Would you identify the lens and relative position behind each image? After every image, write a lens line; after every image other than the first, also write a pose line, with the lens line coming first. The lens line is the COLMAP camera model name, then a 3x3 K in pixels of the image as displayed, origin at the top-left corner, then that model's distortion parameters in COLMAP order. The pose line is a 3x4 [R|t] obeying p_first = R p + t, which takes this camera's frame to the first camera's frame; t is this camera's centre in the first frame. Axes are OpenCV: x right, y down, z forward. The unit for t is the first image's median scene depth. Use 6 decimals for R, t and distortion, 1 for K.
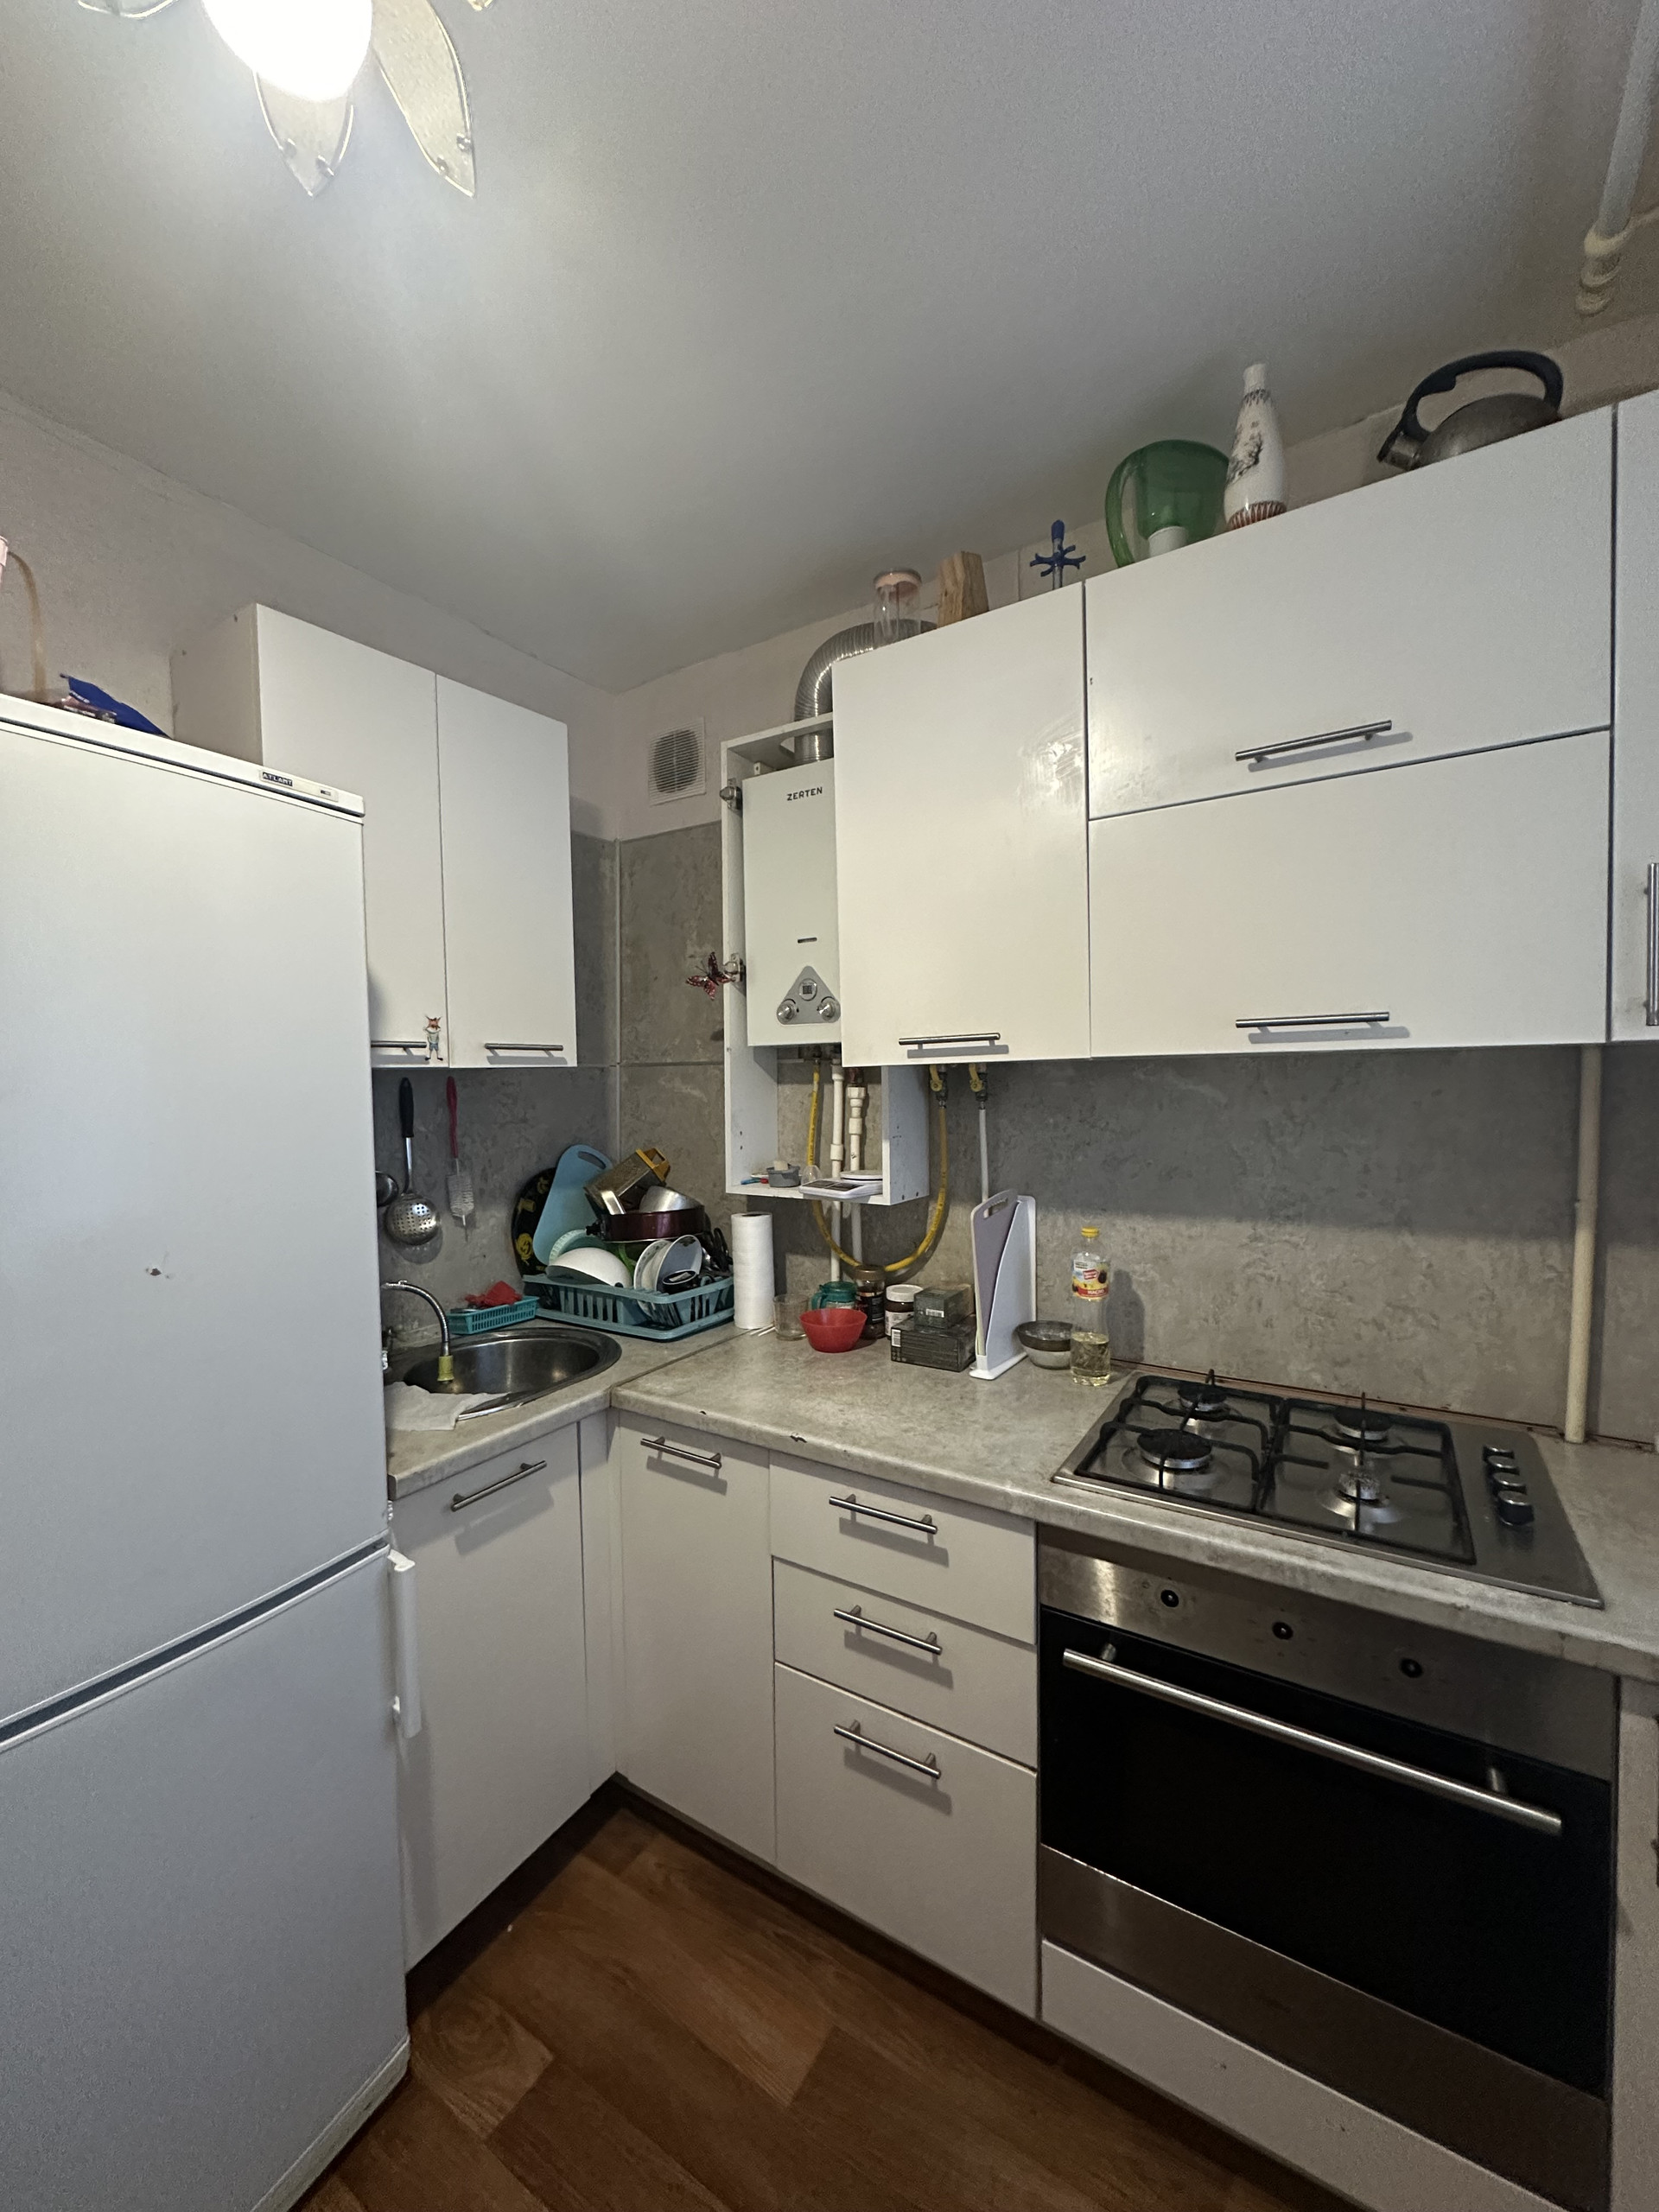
lens RADIAL K [[880.8, 0, 816.0], [0, 880.8, 1107.3], [0, 0, 1]] dist [-0.001108, 0.000211]
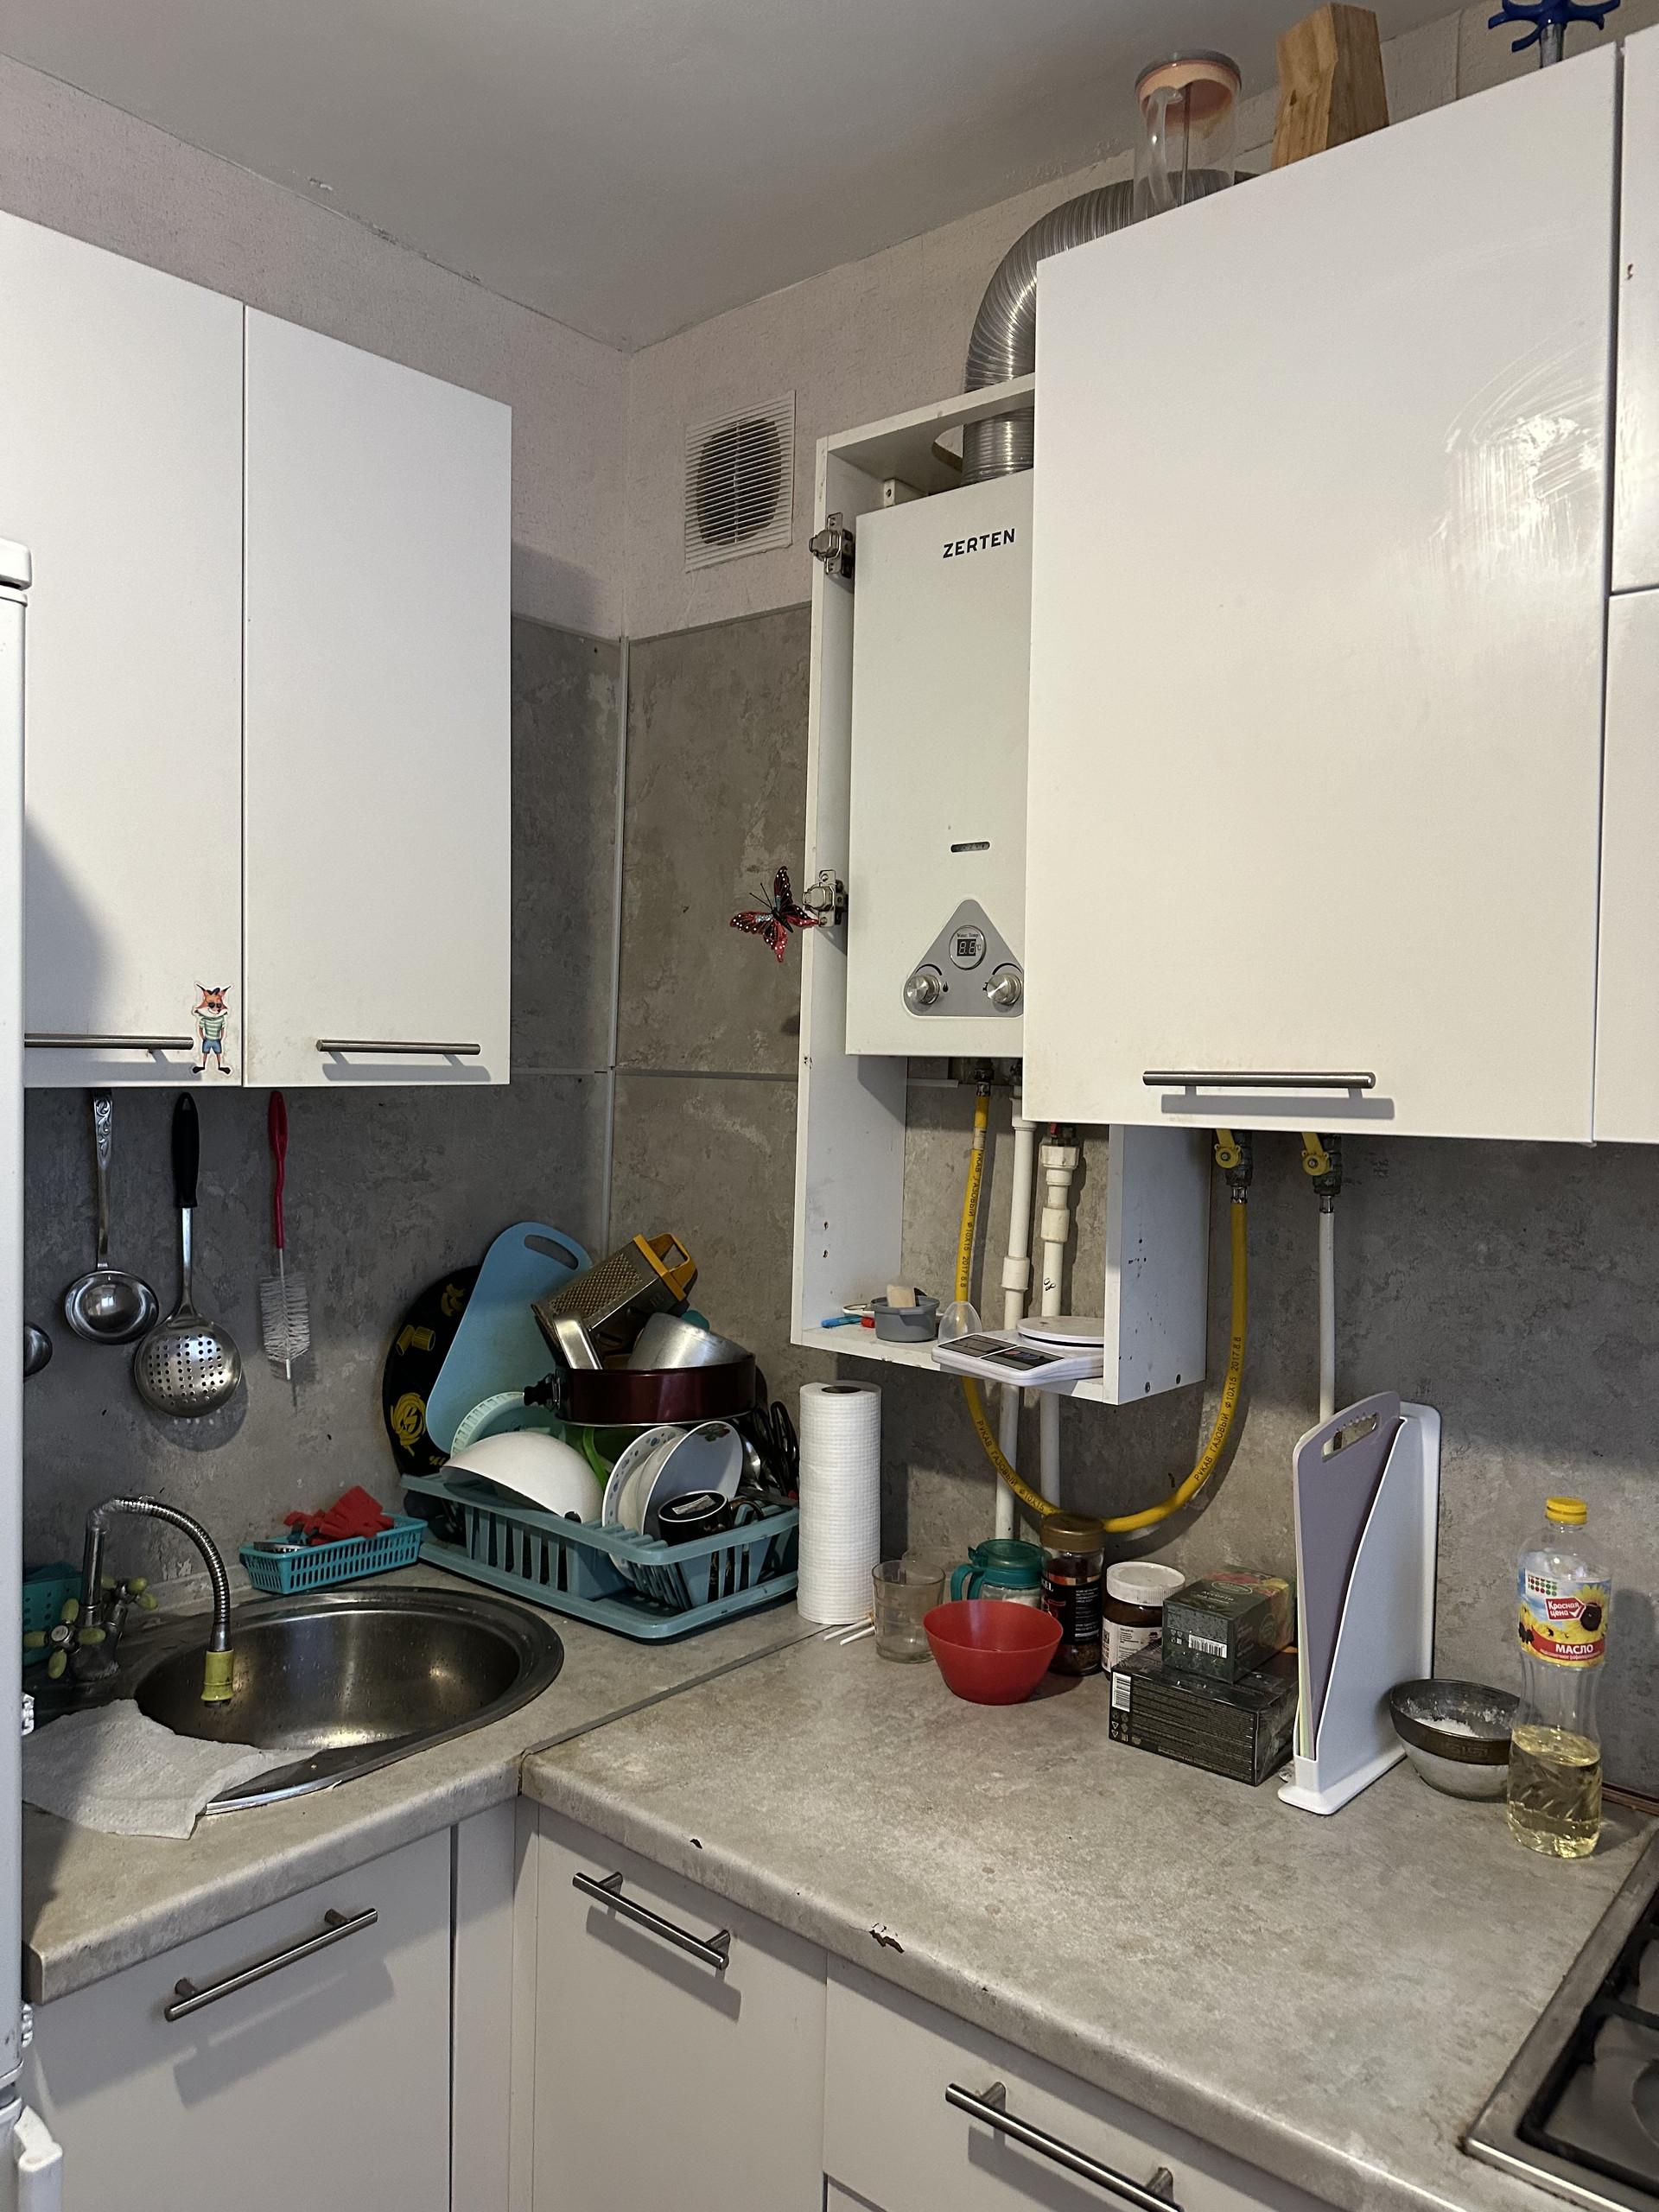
lens RADIAL K [[1543.0, 0, 827.2], [0, 1543.0, 1108.8], [0, 0, 1]] dist [0.122607, -0.196546]
pose [[0.991371, 0.040376, -0.124711, 0.024656], [-0.040385, 0.999181, 0.002459, -0.042322], [0.124708, 0.002598, 0.992190, 0.132447]]
